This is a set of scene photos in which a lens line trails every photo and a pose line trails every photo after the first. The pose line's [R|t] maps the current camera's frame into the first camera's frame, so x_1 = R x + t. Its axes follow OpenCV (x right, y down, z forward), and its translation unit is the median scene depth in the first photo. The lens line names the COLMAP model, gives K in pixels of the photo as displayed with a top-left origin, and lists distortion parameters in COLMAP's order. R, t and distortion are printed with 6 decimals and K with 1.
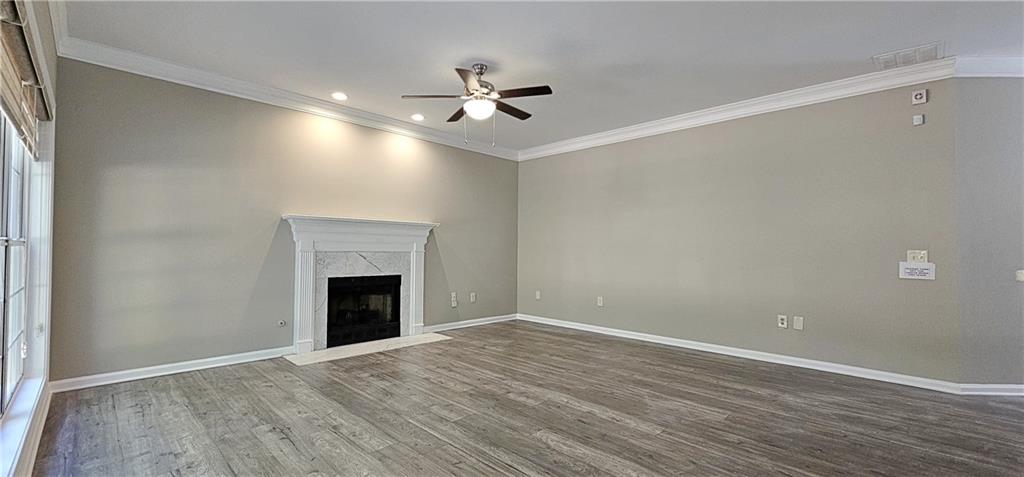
lens RADIAL K [[417.7, 0, 514.0], [0, 417.7, 244.0], [0, 0, 1]] dist [0.003593, 0.000669]
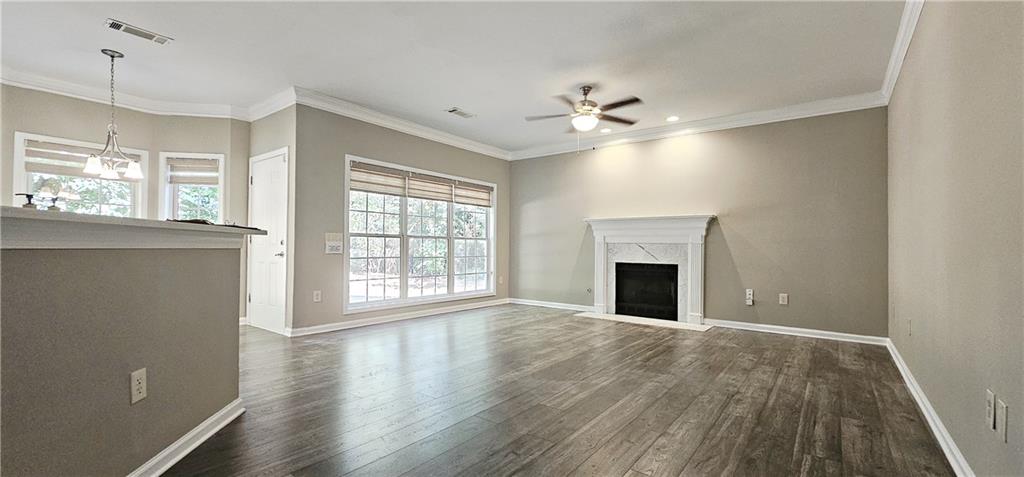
lens RADIAL K [[417.7, 0, 509.5], [0, 417.7, 243.1], [0, 0, 1]] dist [0.003593, 0.000669]
pose [[0.116815, -0.022858, -0.992891, 0.885931], [0.001367, 0.999738, -0.022855, 0.049415], [0.993153, 0.001313, 0.116816, 0.509695]]
